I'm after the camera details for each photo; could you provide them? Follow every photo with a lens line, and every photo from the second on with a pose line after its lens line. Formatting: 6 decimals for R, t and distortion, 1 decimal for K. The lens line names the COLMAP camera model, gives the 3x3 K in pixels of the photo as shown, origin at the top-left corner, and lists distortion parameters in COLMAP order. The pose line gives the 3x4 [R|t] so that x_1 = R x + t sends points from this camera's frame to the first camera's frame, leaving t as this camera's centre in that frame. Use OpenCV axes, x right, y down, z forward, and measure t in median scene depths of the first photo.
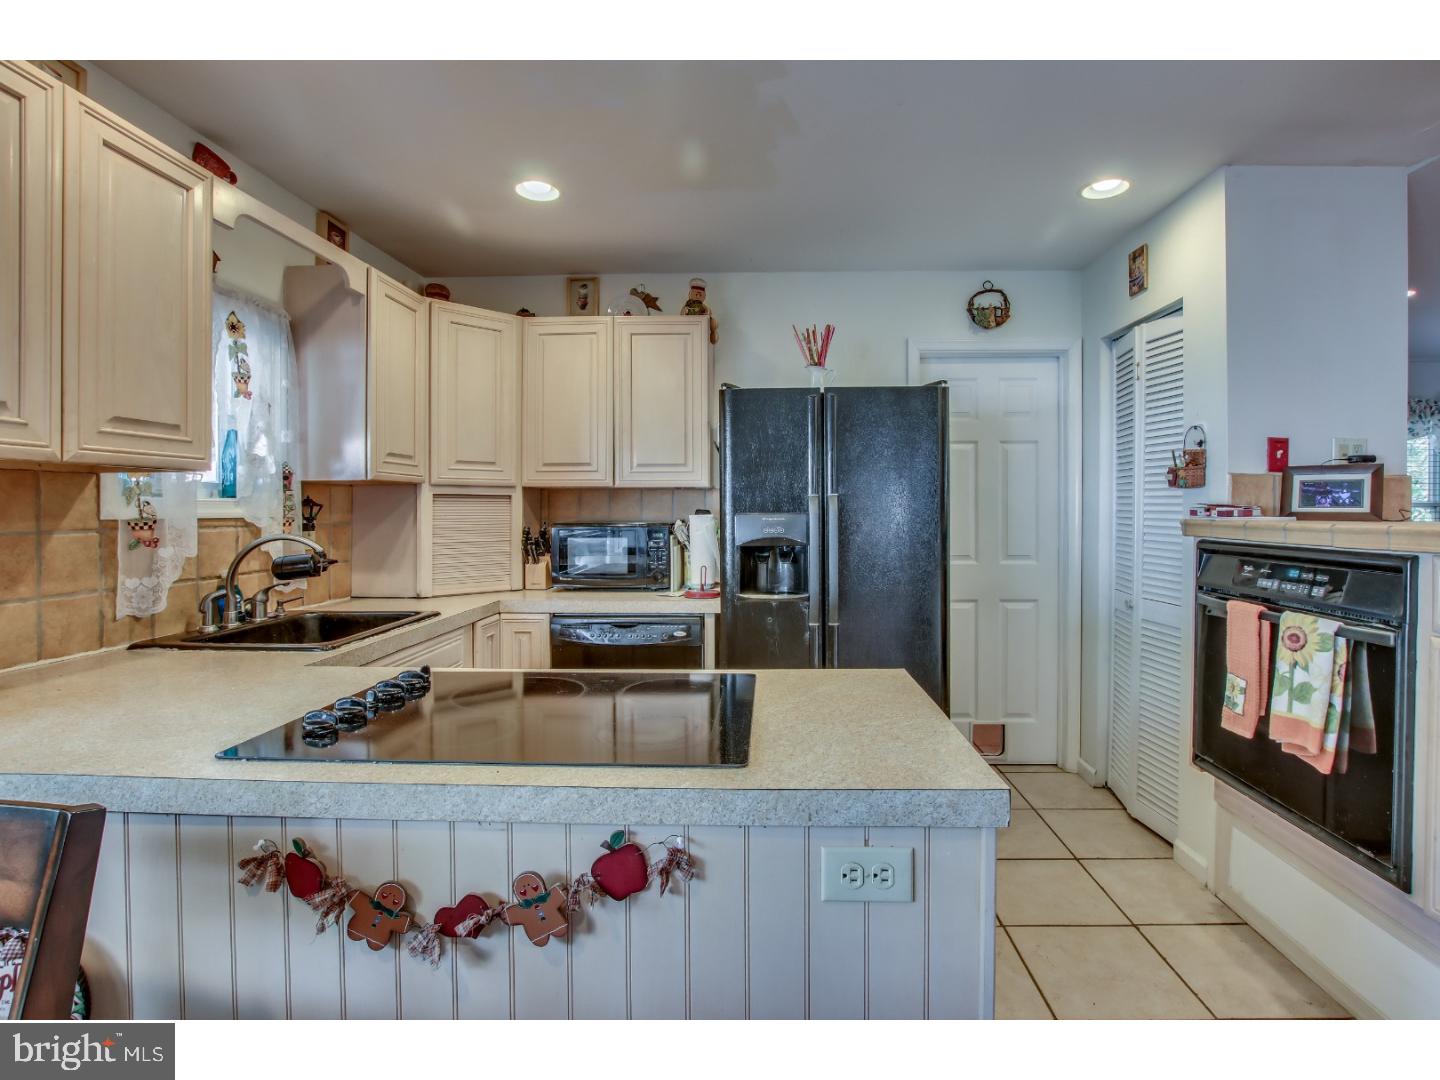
lens RADIAL K [[672.7, 0, 744.9], [0, 672.7, 514.1], [0, 0, 1]] dist [-0.022288, 0.000174]
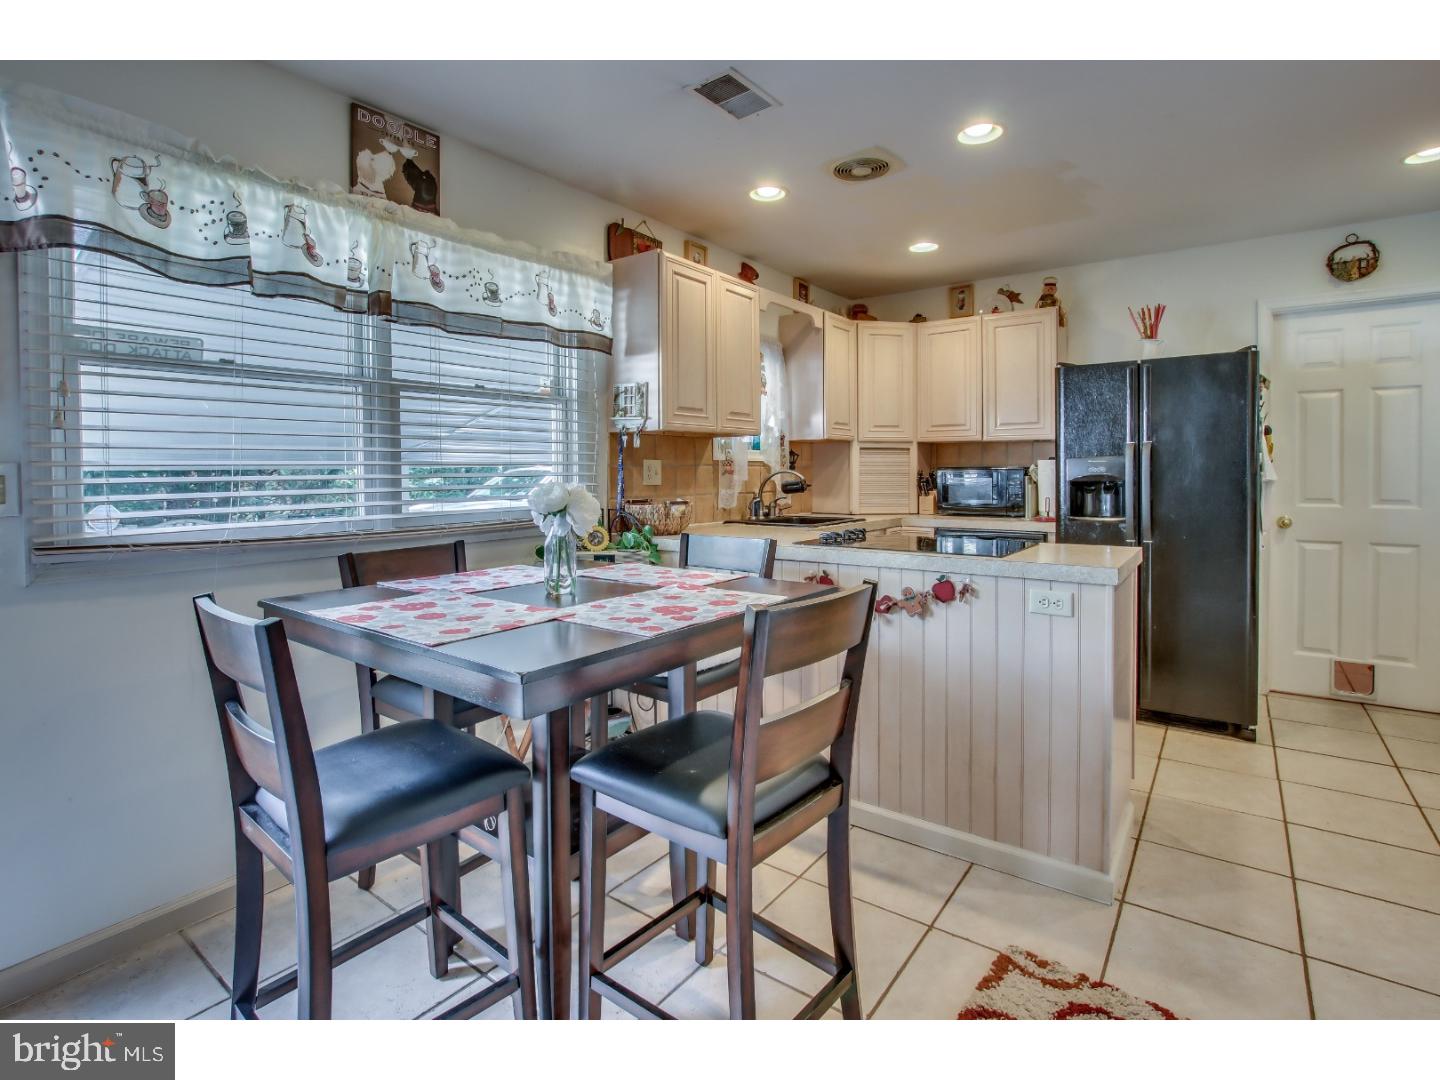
lens RADIAL K [[672.7, 0, 746.5], [0, 672.7, 478.1], [0, 0, 1]] dist [-0.022288, 0.000174]
pose [[0.835713, 0.006329, -0.549131, 0.189783], [-0.002541, 0.999967, 0.007658, 0.032787], [0.549161, -0.005004, 0.835702, -0.495166]]
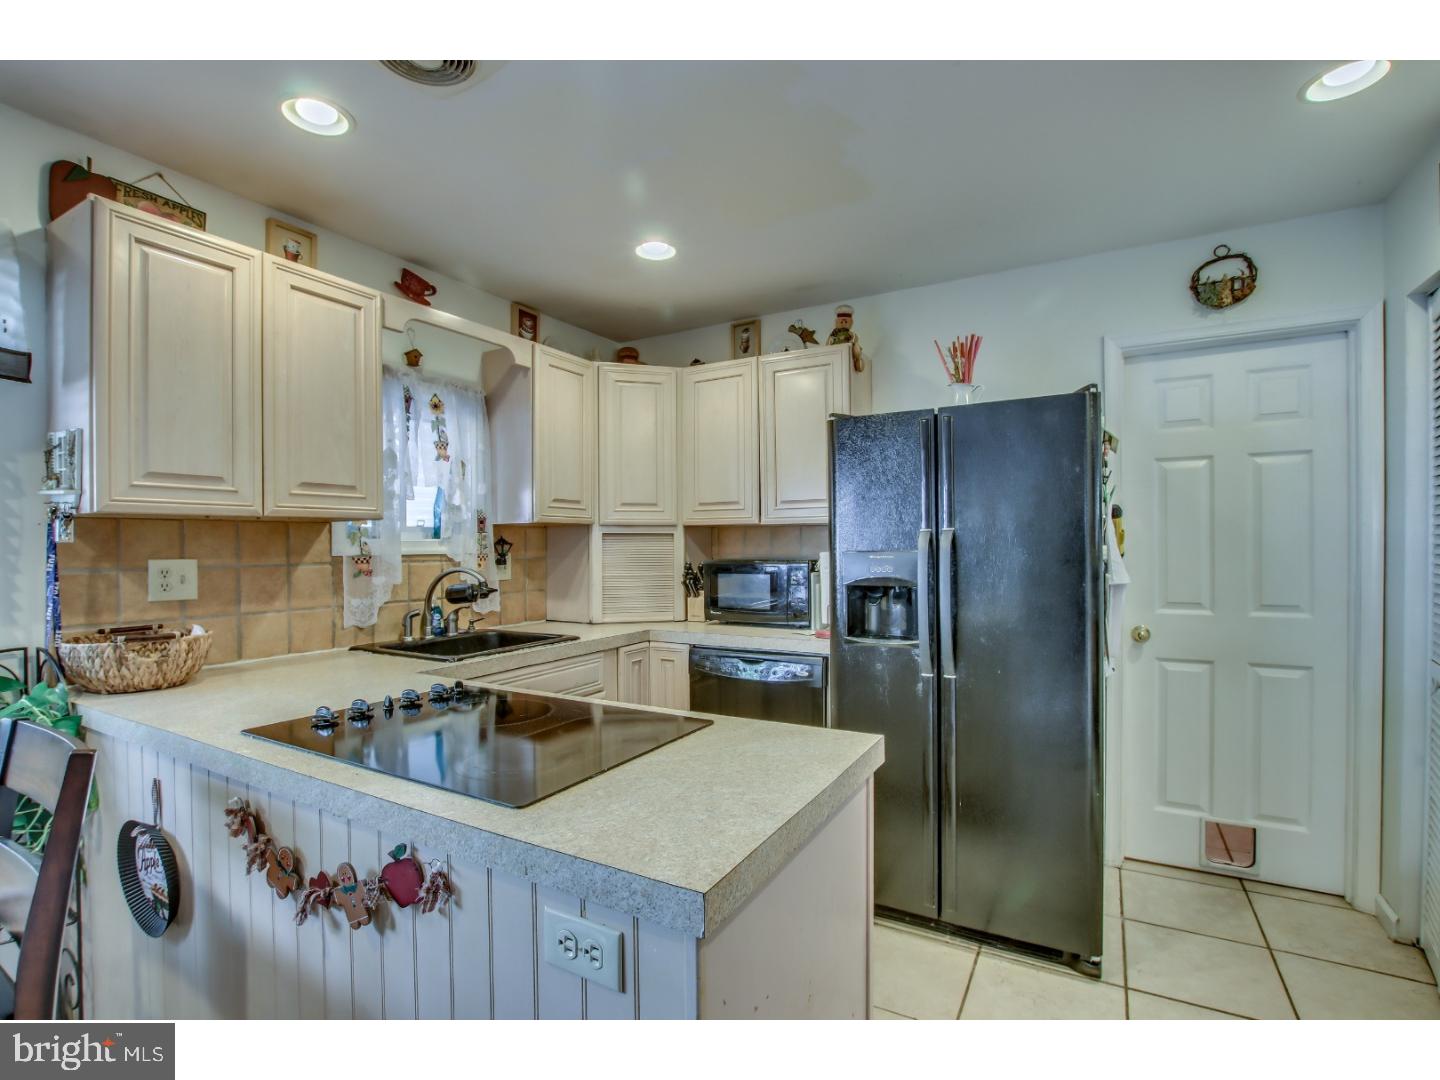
lens RADIAL K [[672.7, 0, 718.3], [0, 672.7, 545.6], [0, 0, 1]] dist [-0.022288, 0.000174]
pose [[0.889503, -0.003350, -0.456917, 0.261550], [0.002041, 0.999992, -0.003359, -0.004908], [0.456925, 0.002055, 0.889503, 0.086148]]
